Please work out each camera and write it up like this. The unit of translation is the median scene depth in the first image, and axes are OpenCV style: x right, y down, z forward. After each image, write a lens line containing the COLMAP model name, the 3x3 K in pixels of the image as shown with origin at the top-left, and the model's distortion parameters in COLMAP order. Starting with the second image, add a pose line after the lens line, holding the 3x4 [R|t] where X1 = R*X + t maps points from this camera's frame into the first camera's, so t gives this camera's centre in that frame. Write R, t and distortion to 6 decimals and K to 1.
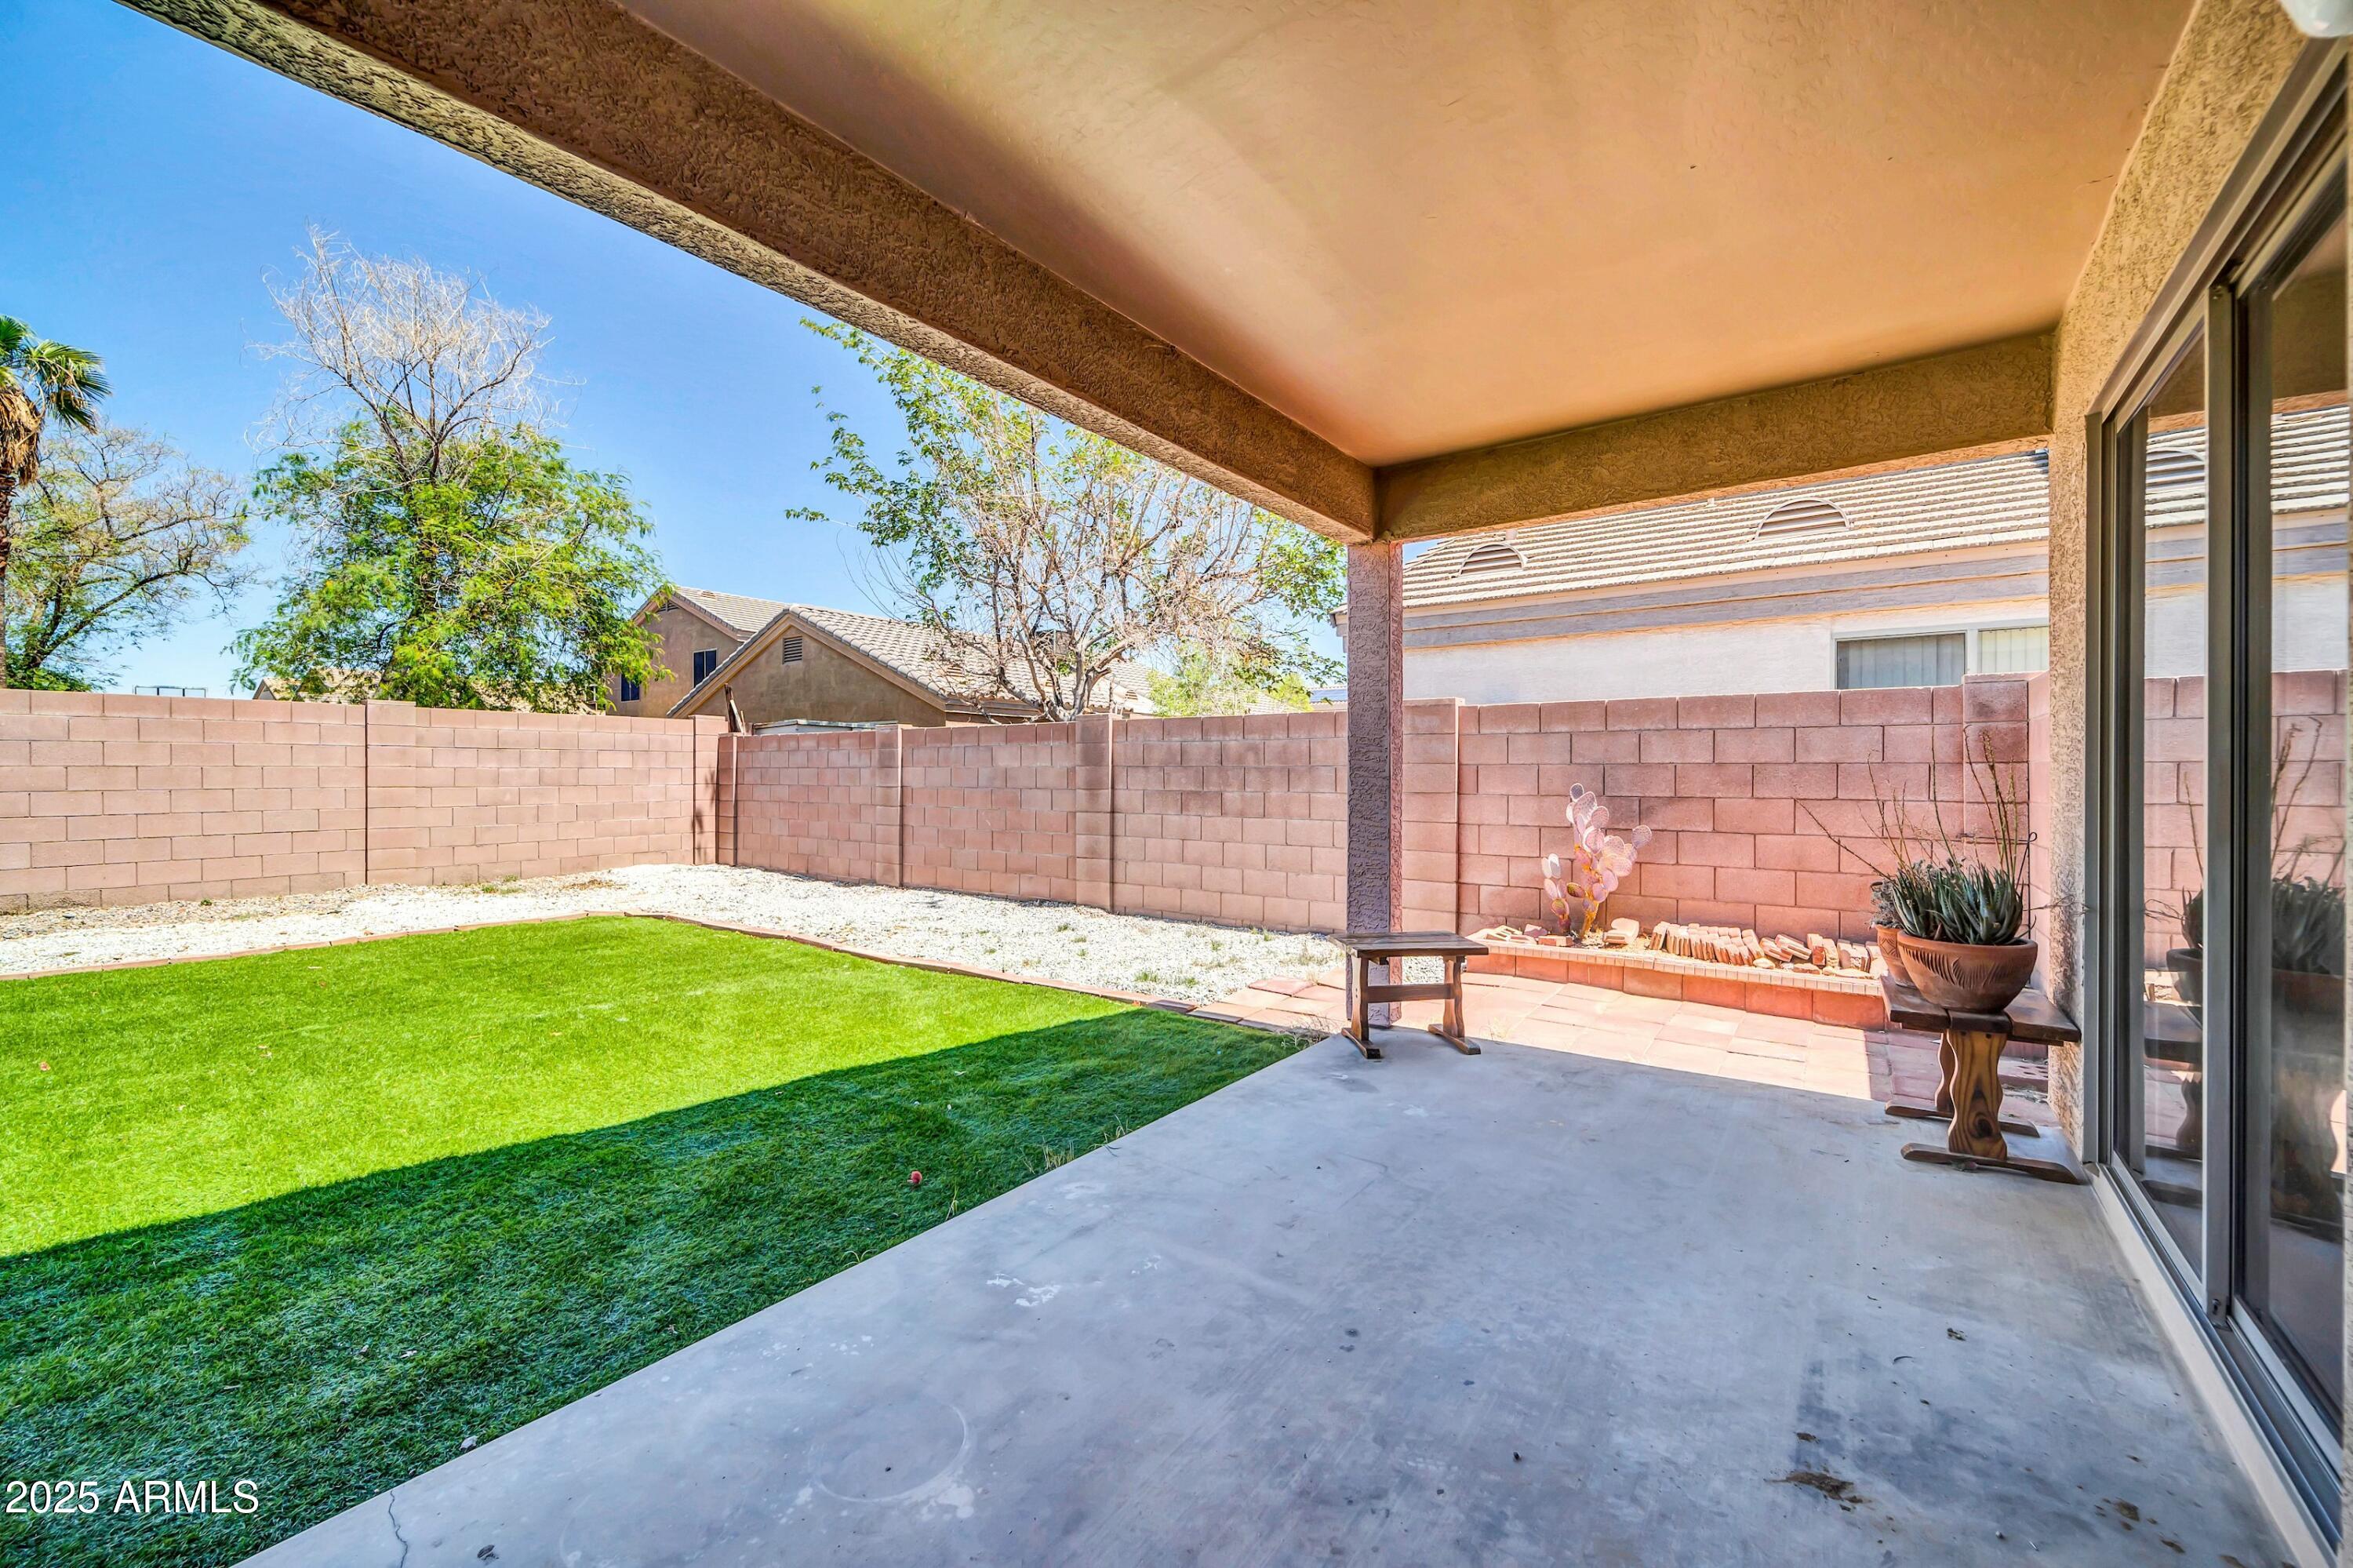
lens RADIAL K [[942.9, 0, 1149.5], [0, 942.9, 778.6], [0, 0, 1]] dist [-0.000653, -0.000436]
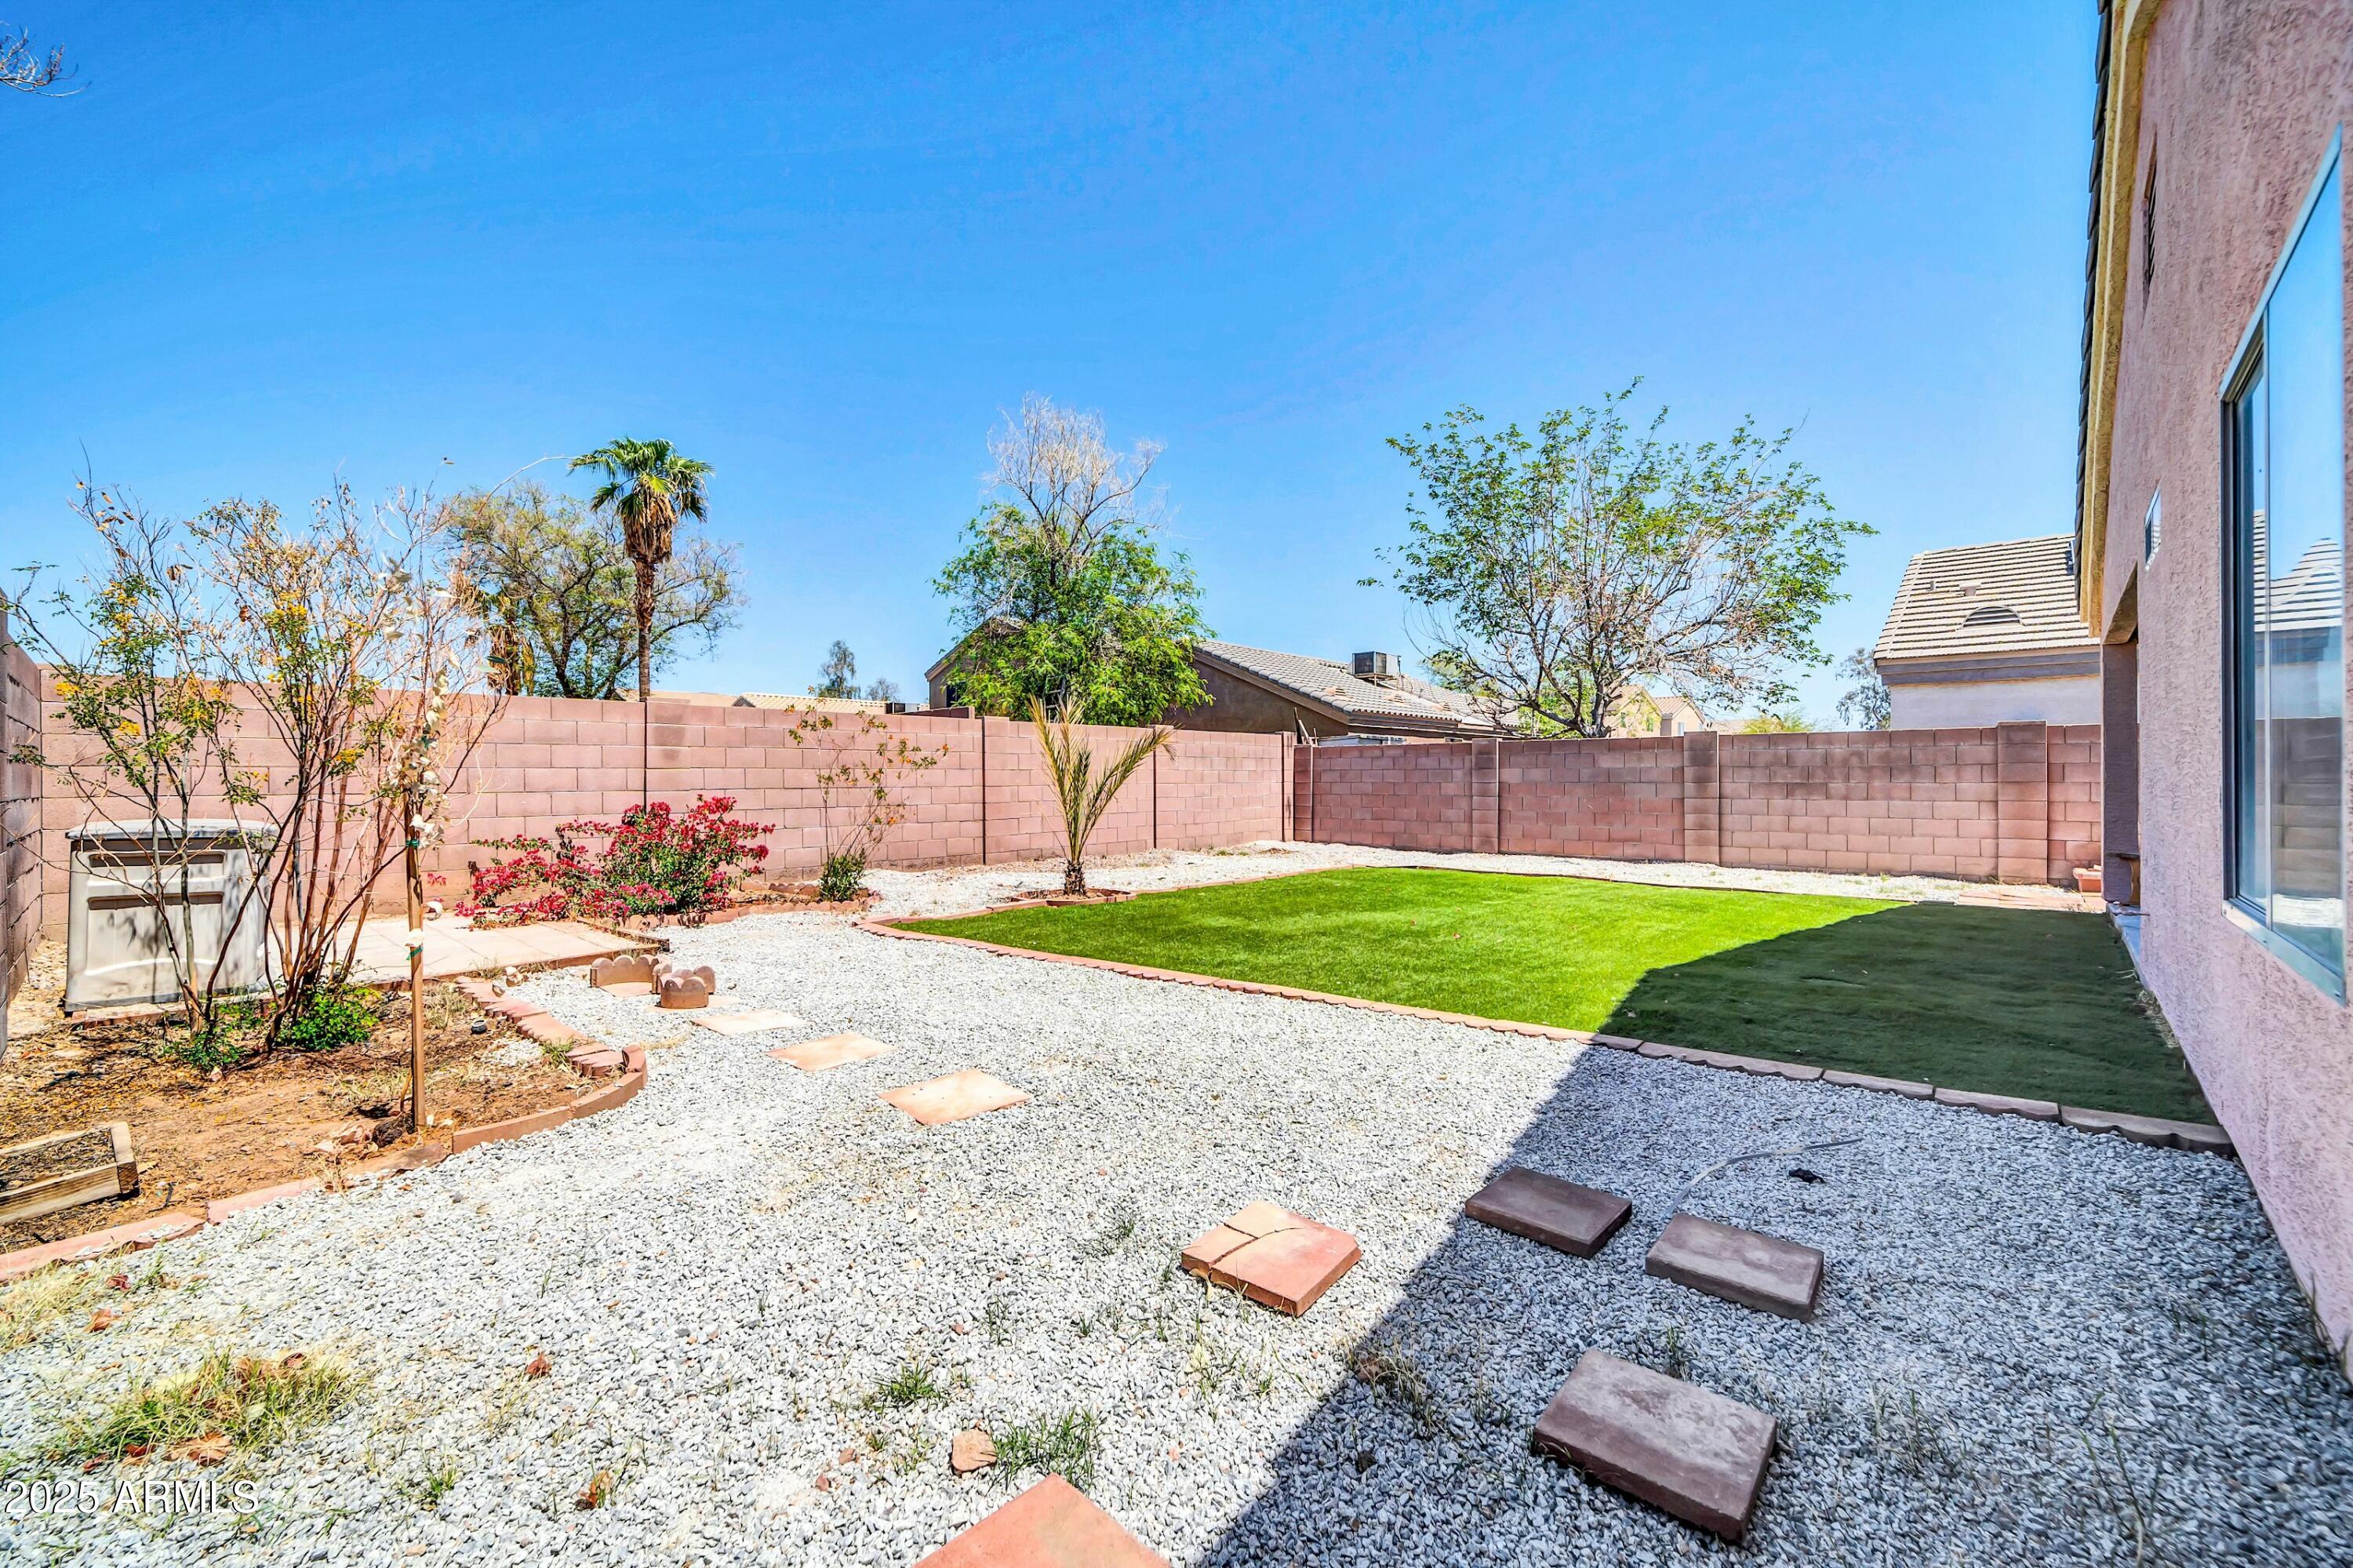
lens RADIAL K [[942.9, 0, 1149.5], [0, 942.9, 778.6], [0, 0, 1]] dist [-0.000653, -0.000436]
pose [[0.993809, -0.003590, -0.111046, -0.822465], [0.002933, 0.999977, -0.006072, 0.012740], [0.111066, 0.005709, 0.993797, -0.599064]]
